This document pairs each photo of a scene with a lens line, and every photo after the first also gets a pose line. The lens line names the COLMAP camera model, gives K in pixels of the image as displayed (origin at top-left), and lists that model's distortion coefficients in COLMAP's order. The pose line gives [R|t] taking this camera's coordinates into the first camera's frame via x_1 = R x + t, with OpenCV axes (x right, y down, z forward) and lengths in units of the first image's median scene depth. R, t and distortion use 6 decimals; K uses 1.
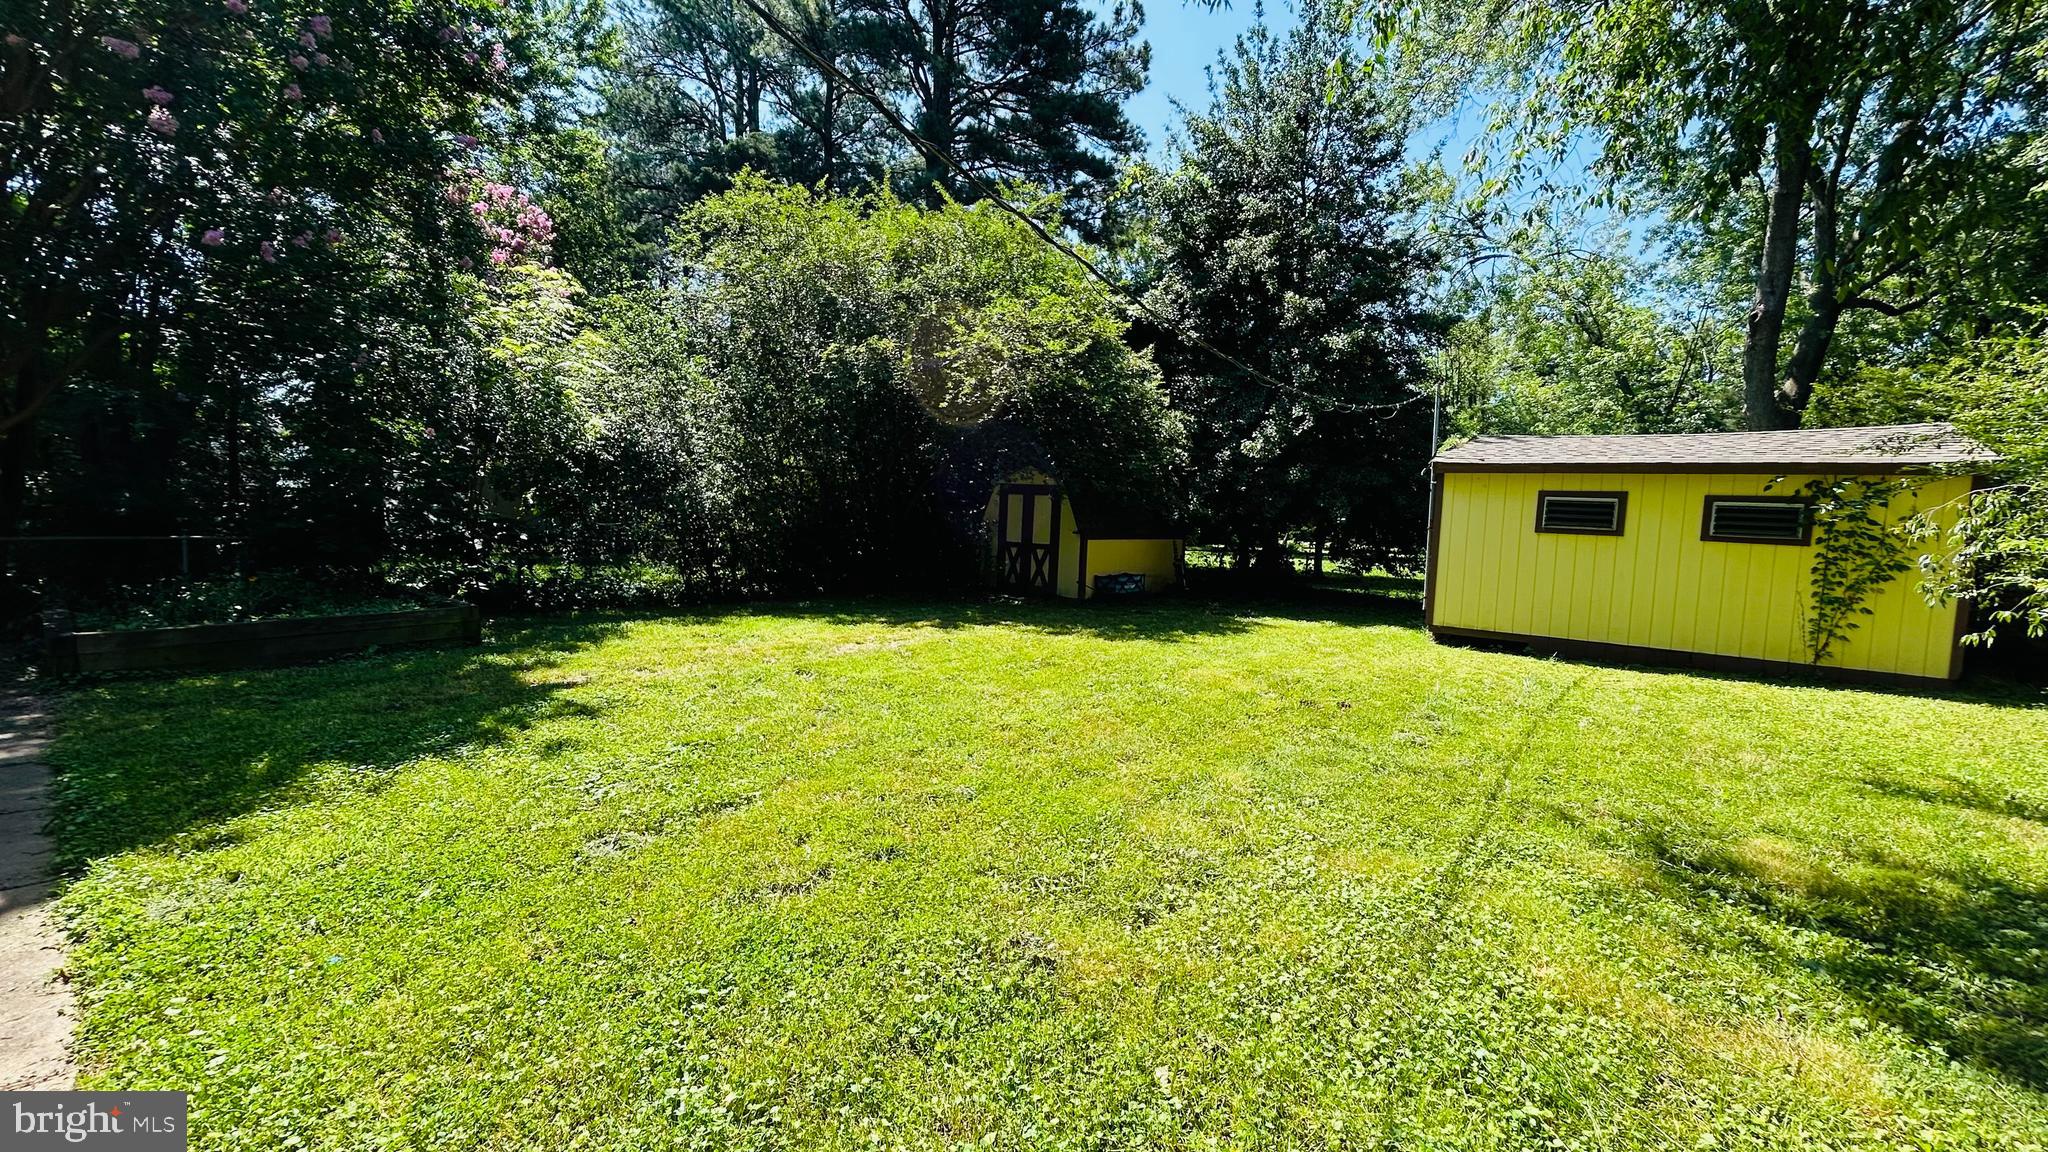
lens RADIAL K [[841.7, 0, 1024.0], [0, 841.7, 576.0], [0, 0, 1]] dist [0.002347, 0.000154]
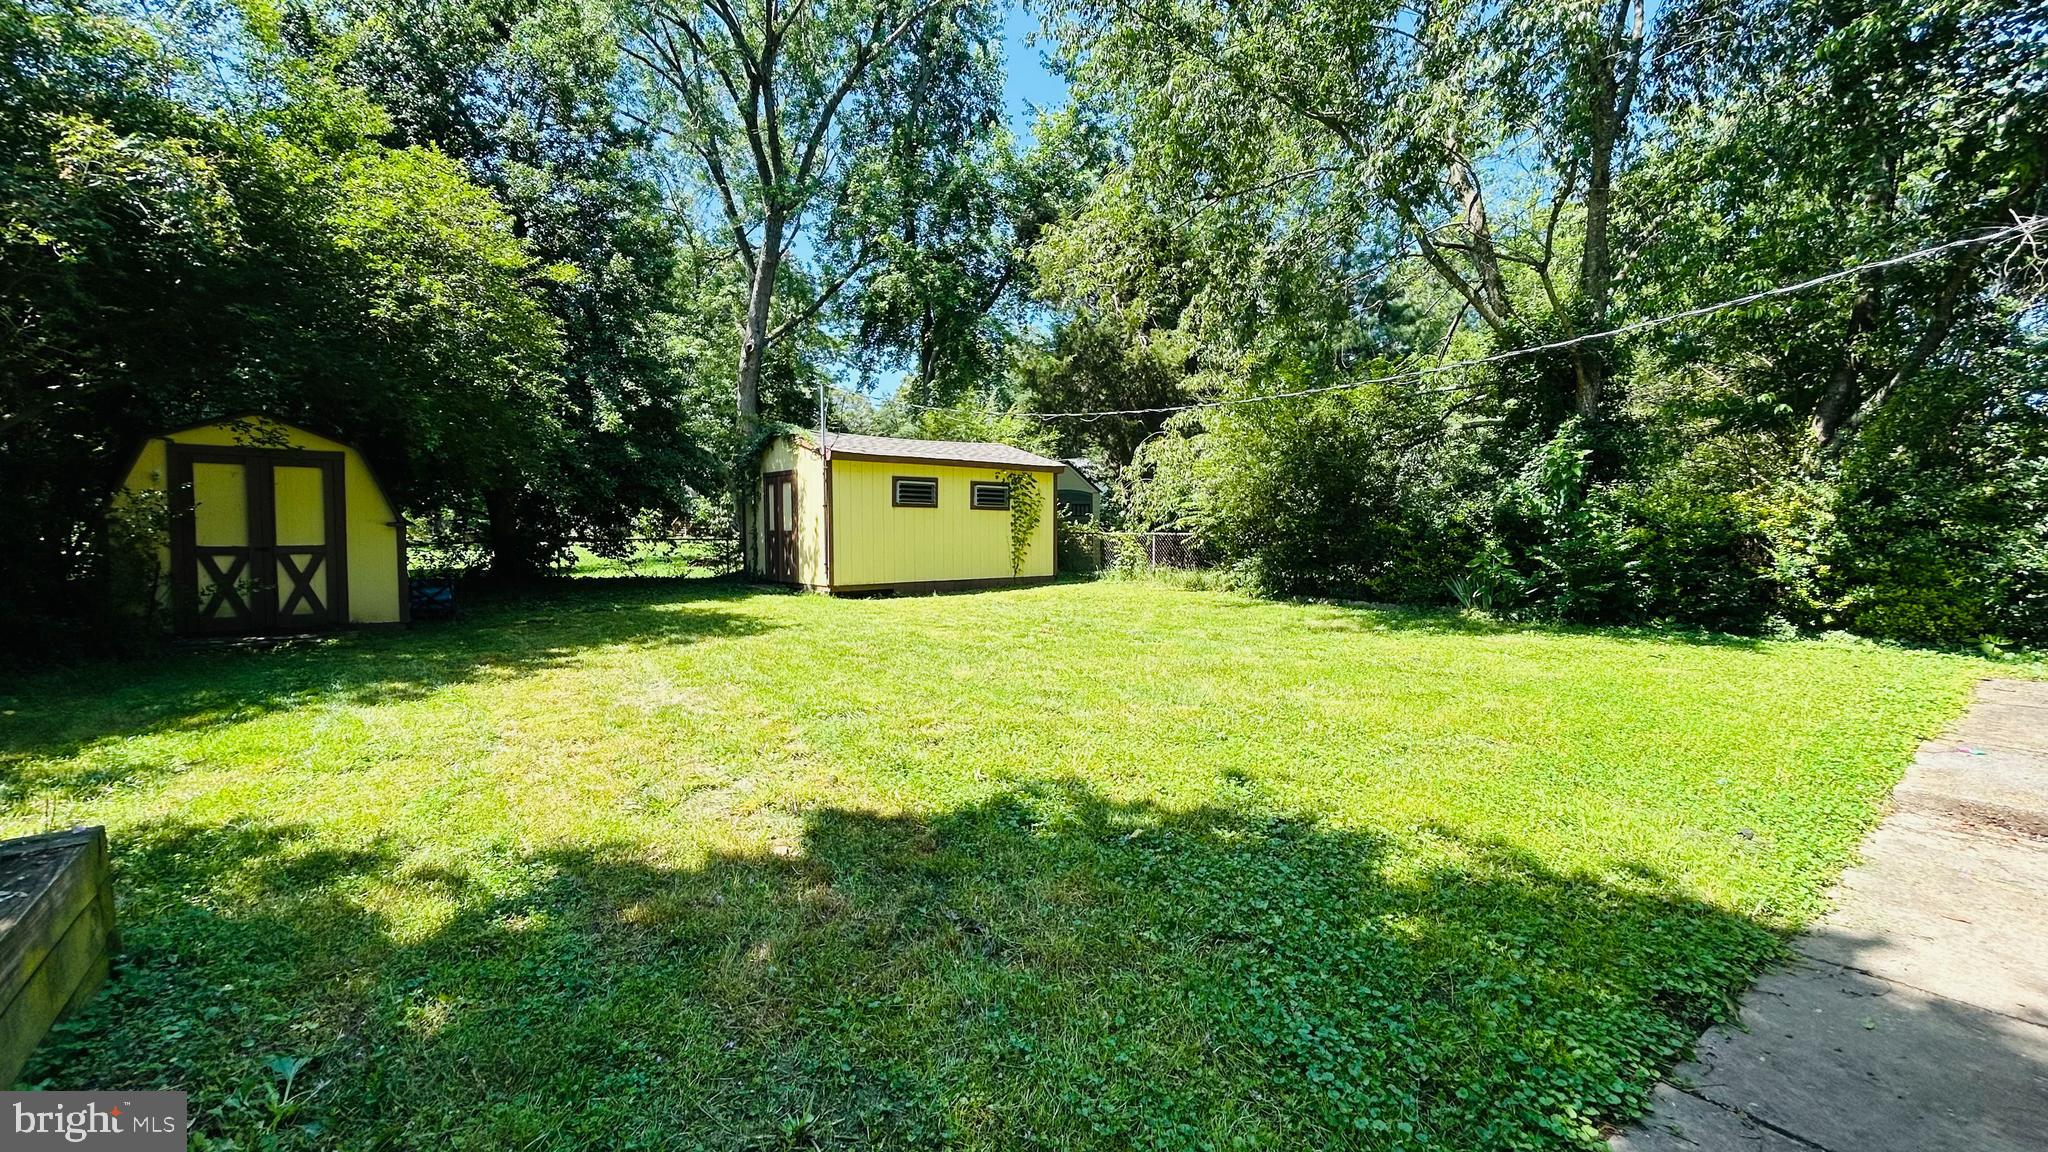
lens RADIAL K [[841.7, 0, 1024.0], [0, 841.7, 576.0], [0, 0, 1]] dist [0.002347, 0.000154]
pose [[0.212583, -0.100168, 0.971995, -0.718461], [0.076522, 0.993384, 0.085636, -0.043099], [-0.974142, 0.056174, 0.218841, 0.530642]]
